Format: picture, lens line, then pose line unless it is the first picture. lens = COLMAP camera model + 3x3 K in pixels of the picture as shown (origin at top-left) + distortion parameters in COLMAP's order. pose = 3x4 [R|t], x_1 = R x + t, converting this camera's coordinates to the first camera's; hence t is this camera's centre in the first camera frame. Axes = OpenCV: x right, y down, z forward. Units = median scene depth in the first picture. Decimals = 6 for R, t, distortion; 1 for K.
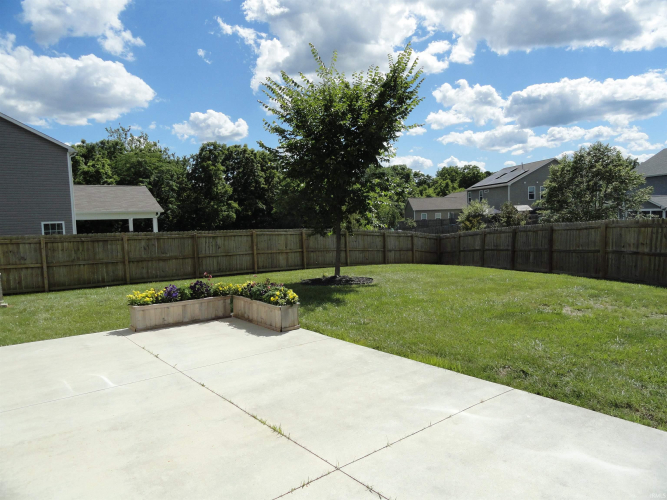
lens RADIAL K [[461.0, 0, 333.5], [0, 461.0, 250.0], [0, 0, 1]] dist [-0.005088, -0.000259]
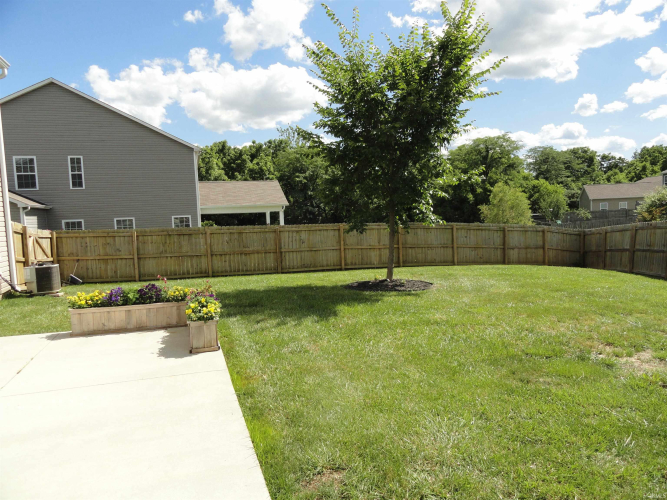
lens RADIAL K [[461.0, 0, 333.5], [0, 461.0, 250.0], [0, 0, 1]] dist [-0.005088, -0.000259]
pose [[0.933653, 0.022127, -0.357494, 0.080655], [-0.015653, 0.999657, 0.020995, -0.005292], [0.357836, -0.014006, 0.933680, 0.063886]]
